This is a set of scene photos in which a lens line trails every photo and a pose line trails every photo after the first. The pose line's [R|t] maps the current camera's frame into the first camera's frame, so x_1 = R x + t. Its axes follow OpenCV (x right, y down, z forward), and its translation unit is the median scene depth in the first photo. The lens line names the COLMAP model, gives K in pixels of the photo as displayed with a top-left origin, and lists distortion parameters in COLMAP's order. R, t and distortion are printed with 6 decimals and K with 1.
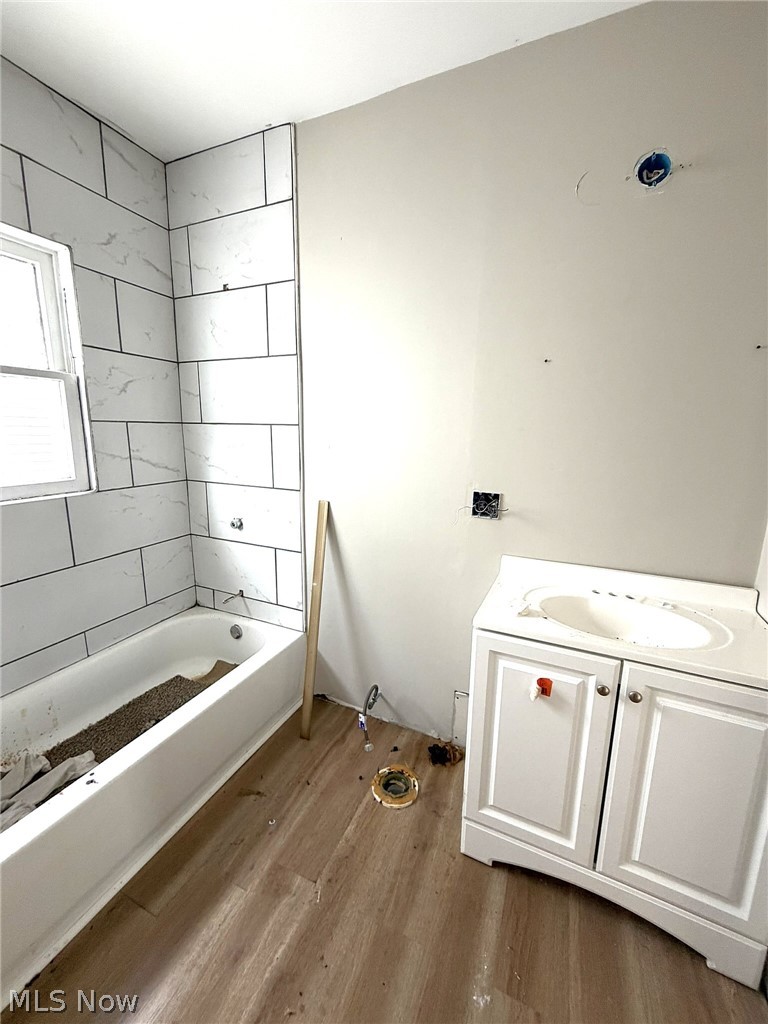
lens RADIAL K [[409.0, 0, 380.3], [0, 409.0, 507.4], [0, 0, 1]] dist [0.000419, 0.000059]
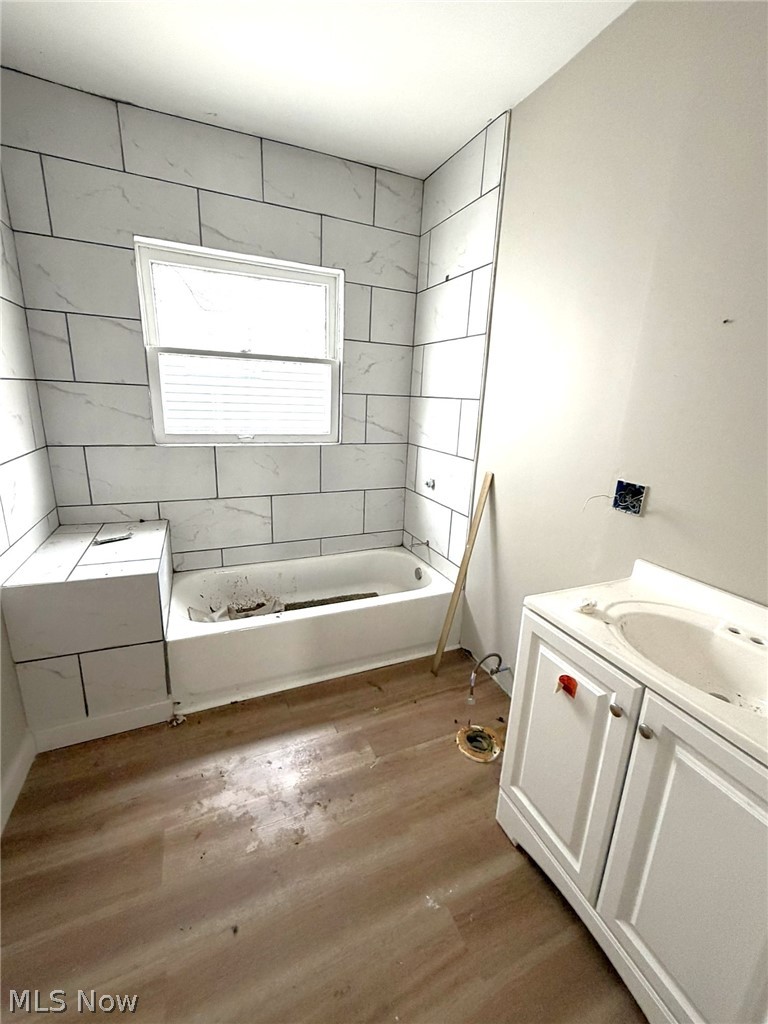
lens RADIAL K [[409.0, 0, 366.2], [0, 409.0, 501.9], [0, 0, 1]] dist [0.000419, 0.000059]
pose [[0.744493, 0.182929, -0.642080, 0.363430], [-0.154102, 0.982845, 0.101331, 0.001275], [0.649602, 0.023506, 0.759911, -0.013984]]
